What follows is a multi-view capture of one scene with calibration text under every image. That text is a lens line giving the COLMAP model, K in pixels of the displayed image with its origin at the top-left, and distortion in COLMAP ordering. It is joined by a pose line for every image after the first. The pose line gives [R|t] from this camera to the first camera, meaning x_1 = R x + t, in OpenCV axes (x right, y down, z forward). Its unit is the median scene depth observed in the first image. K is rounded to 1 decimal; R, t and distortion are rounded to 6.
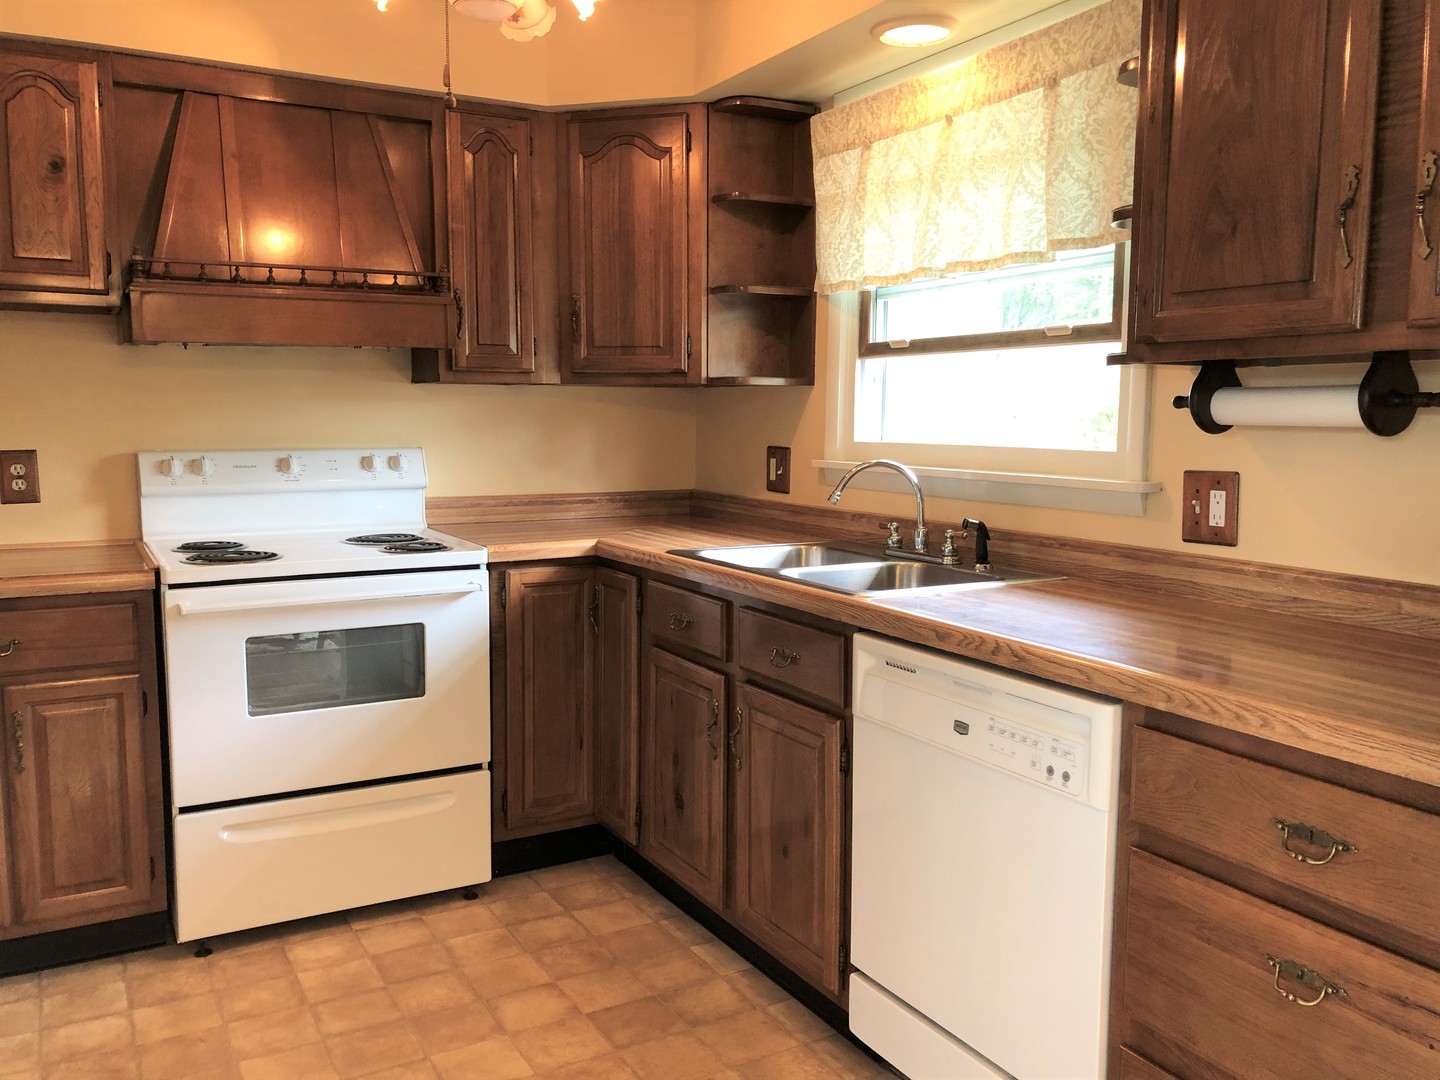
lens RADIAL K [[1213.5, 0, 720.4], [0, 1213.5, 537.3], [0, 0, 1]] dist [0.046527, -0.038369]
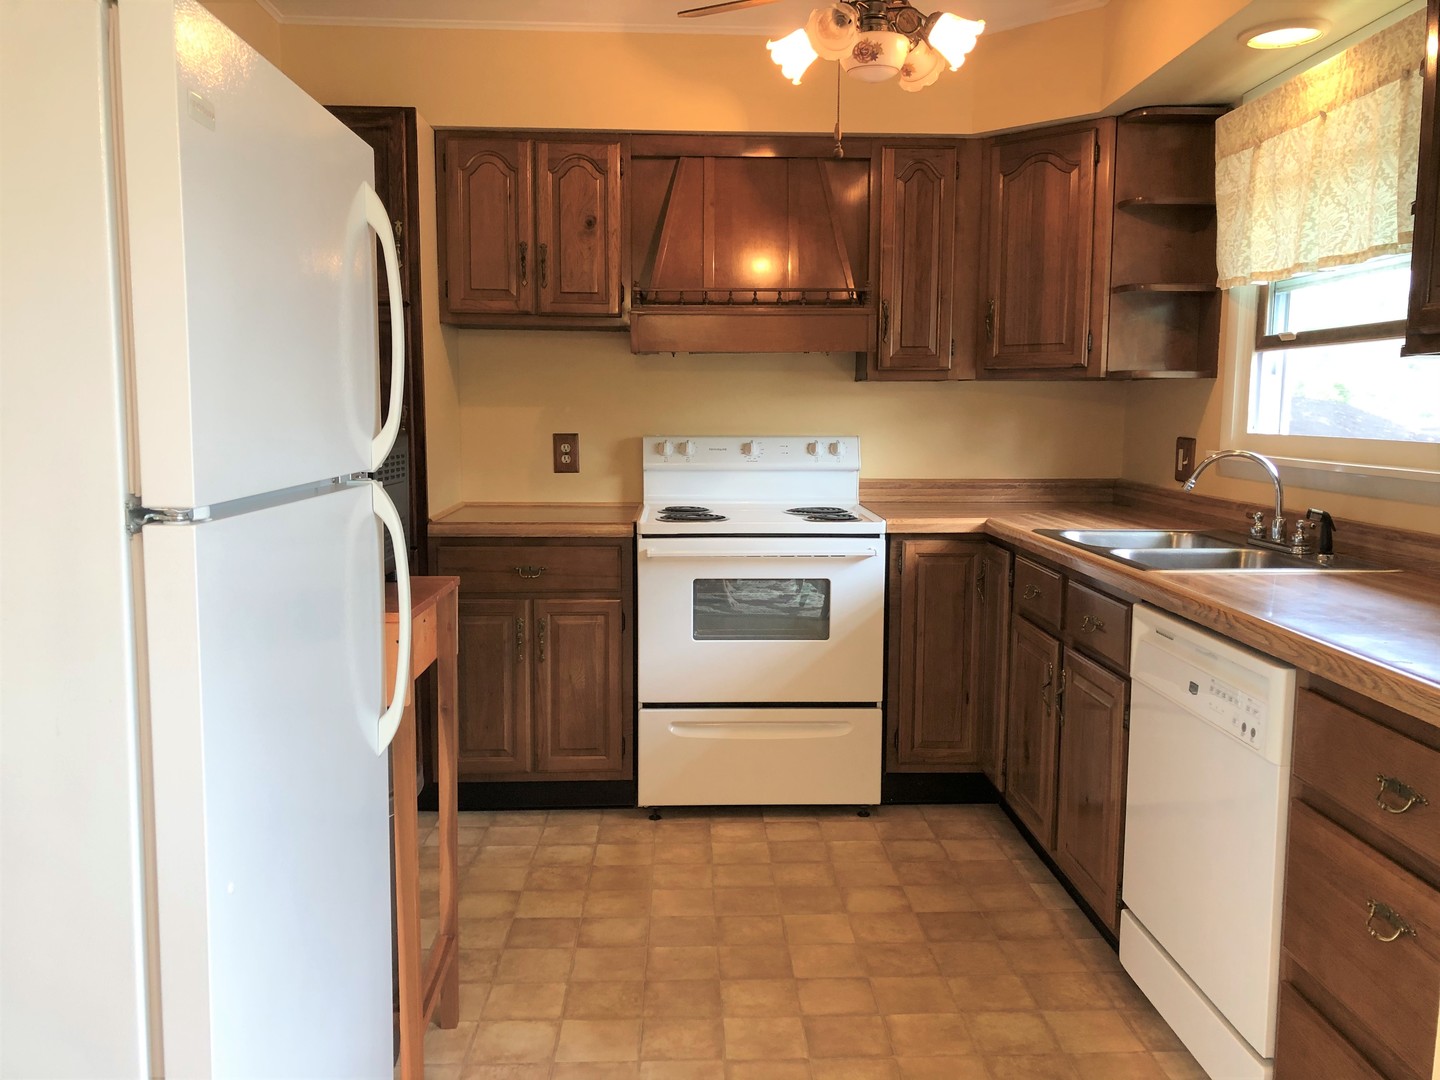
lens RADIAL K [[1213.5, 0, 721.4], [0, 1213.5, 539.6], [0, 0, 1]] dist [0.046527, -0.038369]
pose [[0.888106, 0.052764, -0.456601, 0.220301], [-0.050891, 0.998569, 0.016407, 0.017597], [0.456813, 0.008666, 0.889520, -0.127495]]
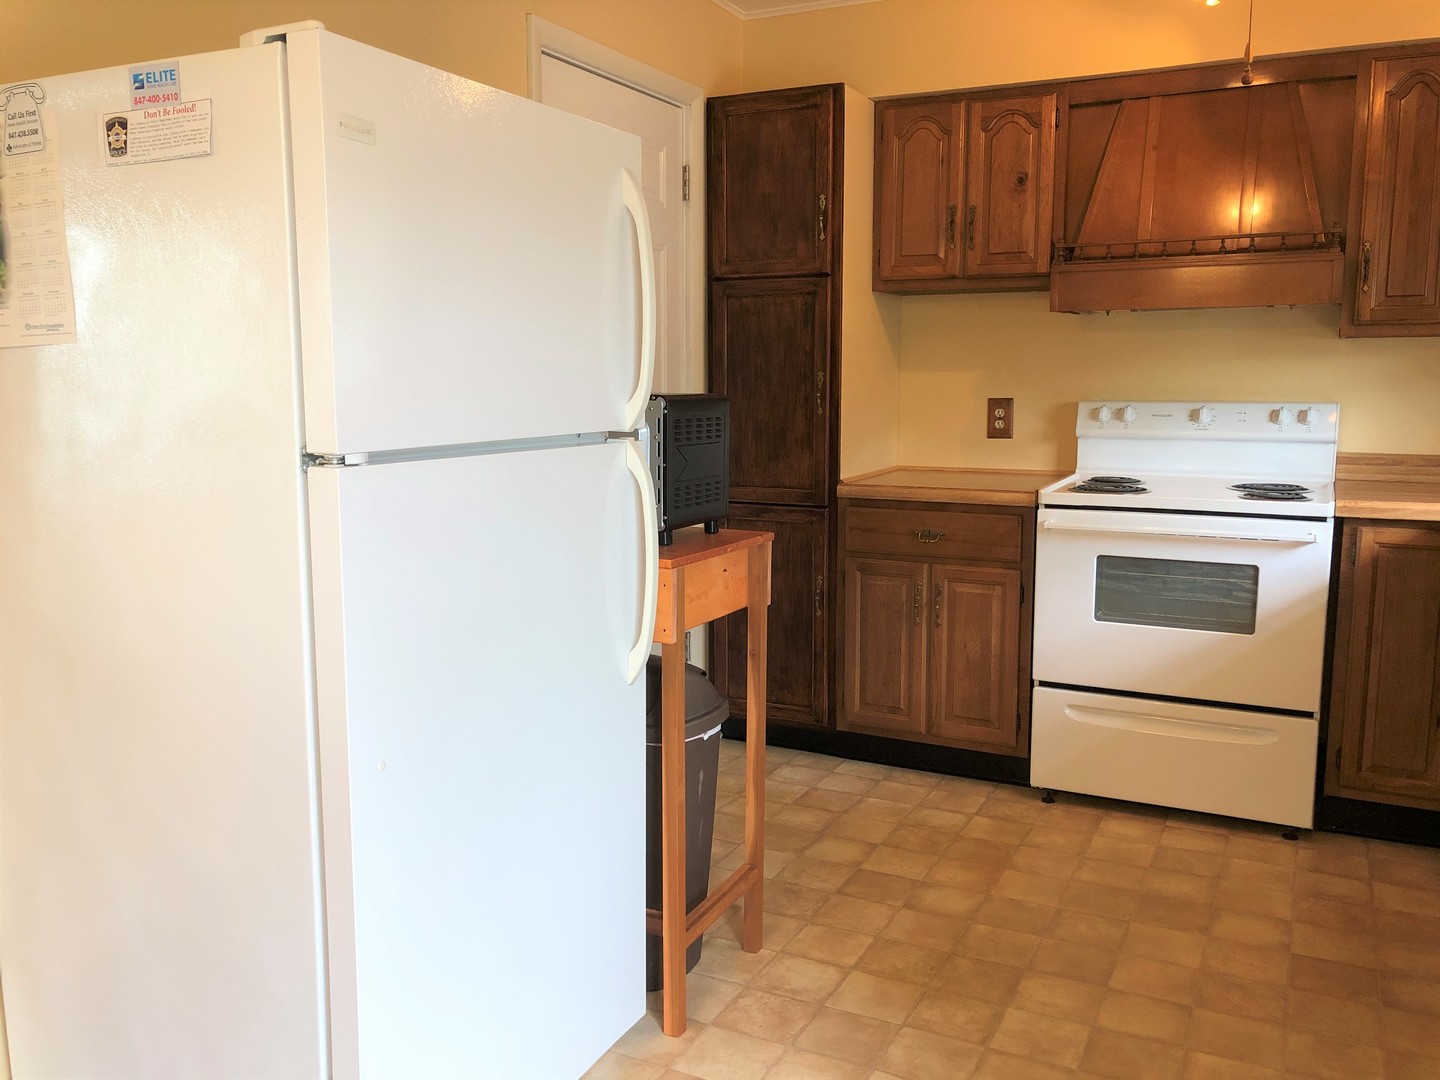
lens RADIAL K [[1213.5, 0, 712.5], [0, 1213.5, 530.5], [0, 0, 1]] dist [0.046527, -0.038369]
pose [[0.555430, 0.107973, -0.824524, 0.390448], [-0.085668, 0.993689, 0.072416, 0.003569], [0.827139, 0.030414, 0.561175, 0.006304]]
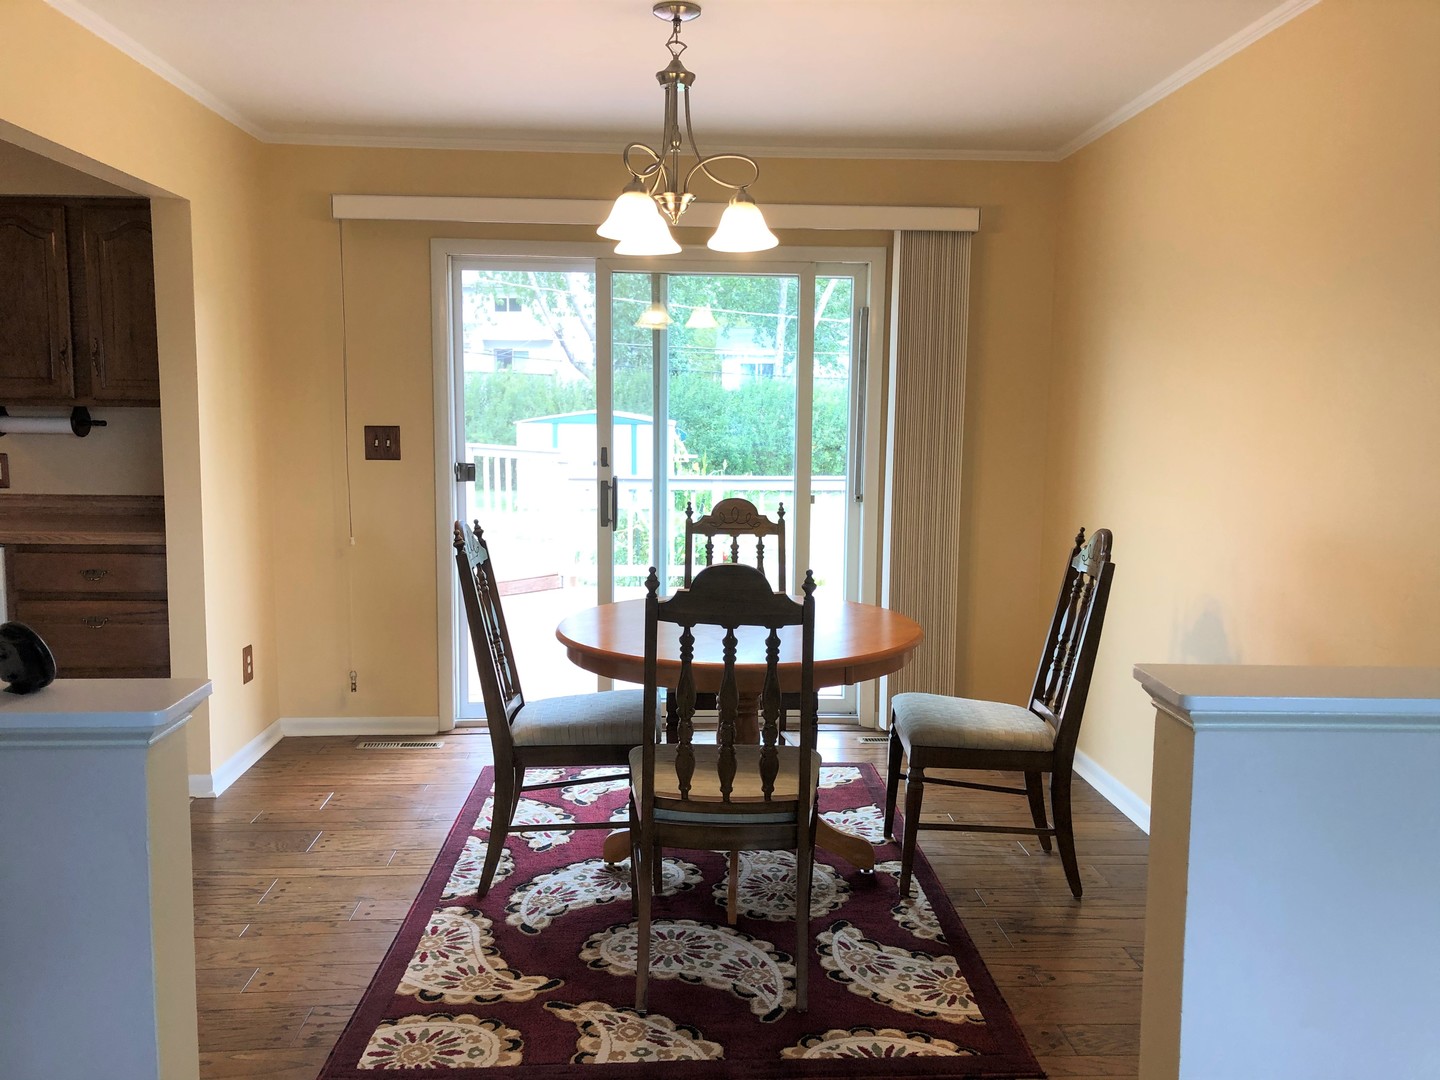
lens RADIAL K [[1213.5, 0, 724.5], [0, 1213.5, 548.9], [0, 0, 1]] dist [0.046527, -0.038369]
pose [[0.442128, -0.099162, 0.891454, -0.769745], [0.080484, 0.994247, 0.070679, 0.050013], [-0.893334, 0.040499, 0.447565, -0.883847]]
